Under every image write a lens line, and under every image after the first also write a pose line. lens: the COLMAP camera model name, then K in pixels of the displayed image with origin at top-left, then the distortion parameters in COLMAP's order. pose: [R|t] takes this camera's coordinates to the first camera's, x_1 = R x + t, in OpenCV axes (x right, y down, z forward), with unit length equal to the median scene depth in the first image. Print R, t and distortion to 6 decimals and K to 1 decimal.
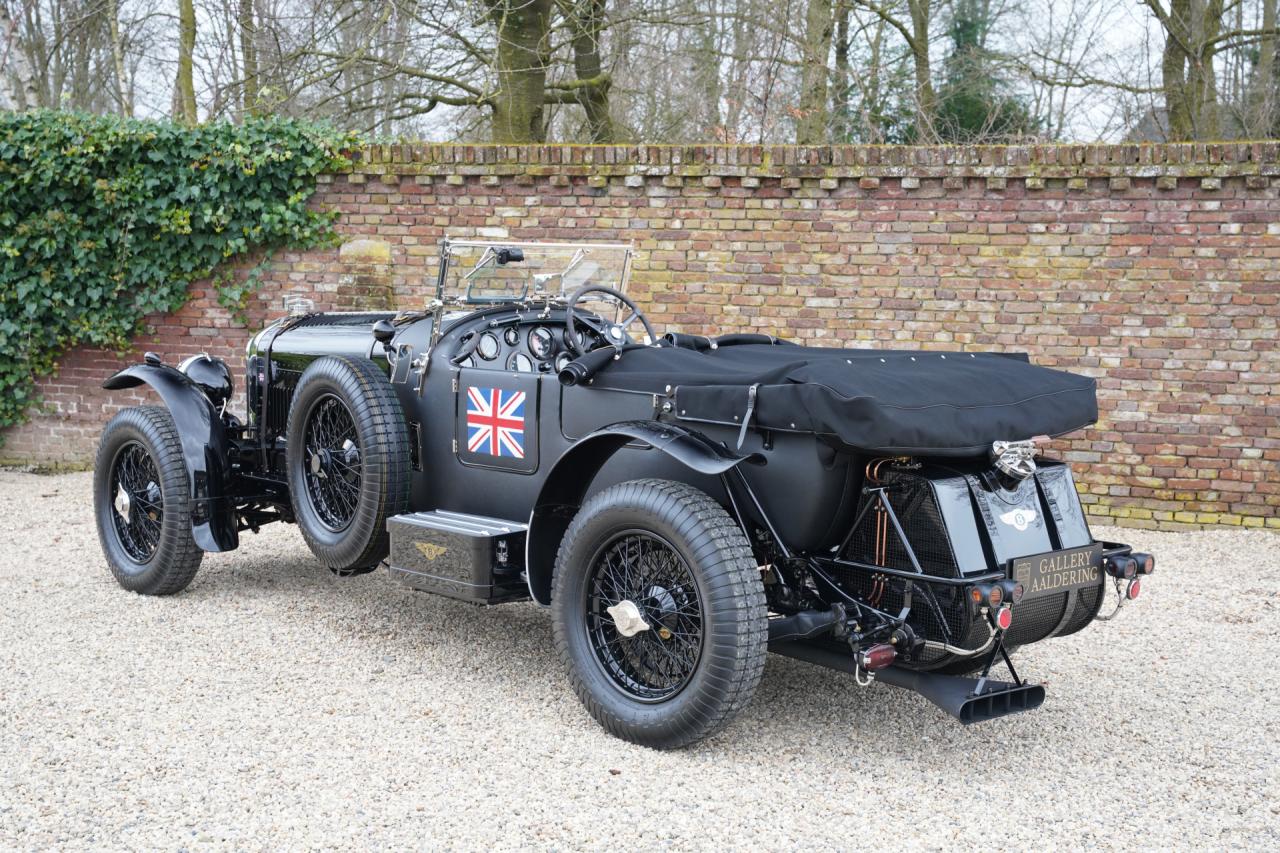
lens RADIAL K [[1751.8, 0, 640.0], [0, 1751.8, 426.5], [0, 0, 1]] dist [0.033540, 0.476669]
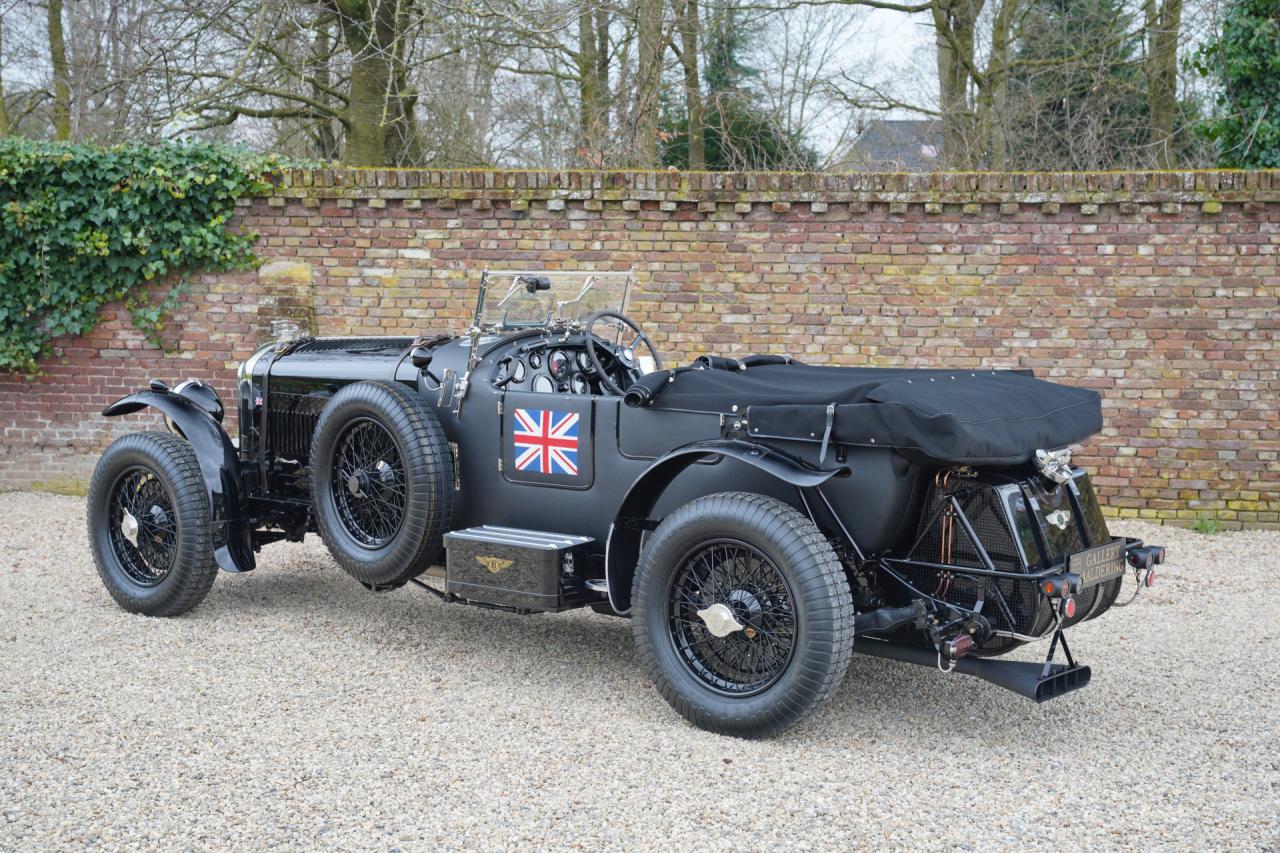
lens RADIAL K [[1728.7, 0, 640.7], [0, 1728.7, 430.8], [0, 0, 1]] dist [0.028974, 0.457140]
pose [[0.988140, -0.021090, 0.152102, -0.116632], [0.020938, 0.999777, 0.002607, -0.006677], [-0.152123, 0.000609, 0.988361, -0.030866]]
